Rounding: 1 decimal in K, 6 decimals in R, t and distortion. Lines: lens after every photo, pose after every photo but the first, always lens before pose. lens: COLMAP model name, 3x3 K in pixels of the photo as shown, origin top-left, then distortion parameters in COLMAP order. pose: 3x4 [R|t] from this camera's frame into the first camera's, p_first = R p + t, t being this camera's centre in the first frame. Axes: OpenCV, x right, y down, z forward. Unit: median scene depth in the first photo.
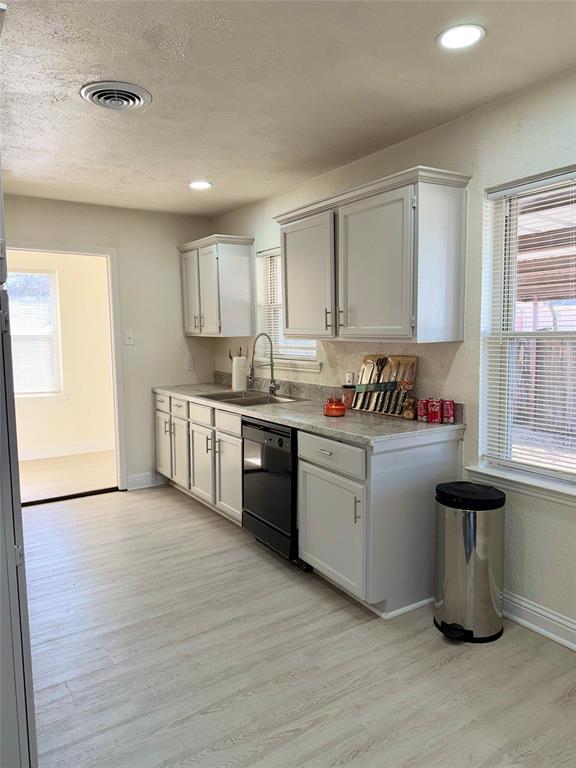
lens RADIAL K [[541.0, 0, 288.0], [0, 541.0, 387.7], [0, 0, 1]] dist [0.060659, -0.091459]
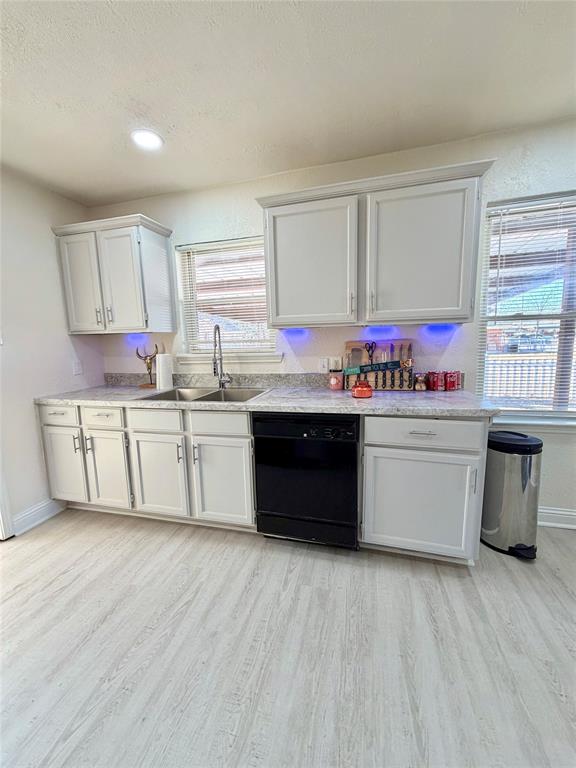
lens RADIAL K [[305.6, 0, 288.0], [0, 305.6, 384.0], [0, 0, 1]] dist [-0.000756, 0.000032]
pose [[0.747304, -0.104118, 0.656274, -0.438859], [0.091938, 0.994350, 0.053063, -0.019743], [-0.658091, 0.020682, 0.752654, 0.687587]]
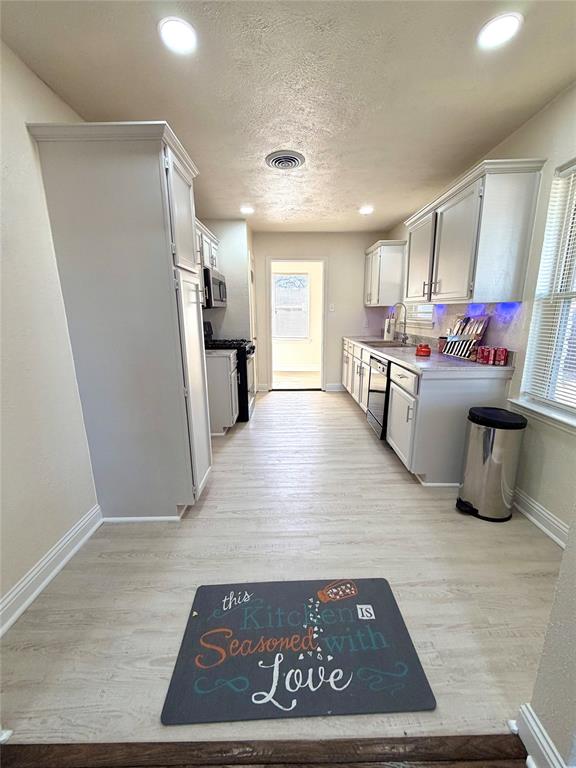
lens RADIAL K [[305.6, 0, 288.0], [0, 305.6, 384.0], [0, 0, 1]] dist [-0.000756, 0.000032]
pose [[0.839440, 0.126584, -0.528504, 0.248513], [-0.056828, 0.987609, 0.146285, 0.028481], [0.540473, -0.092764, 0.836232, 0.081889]]
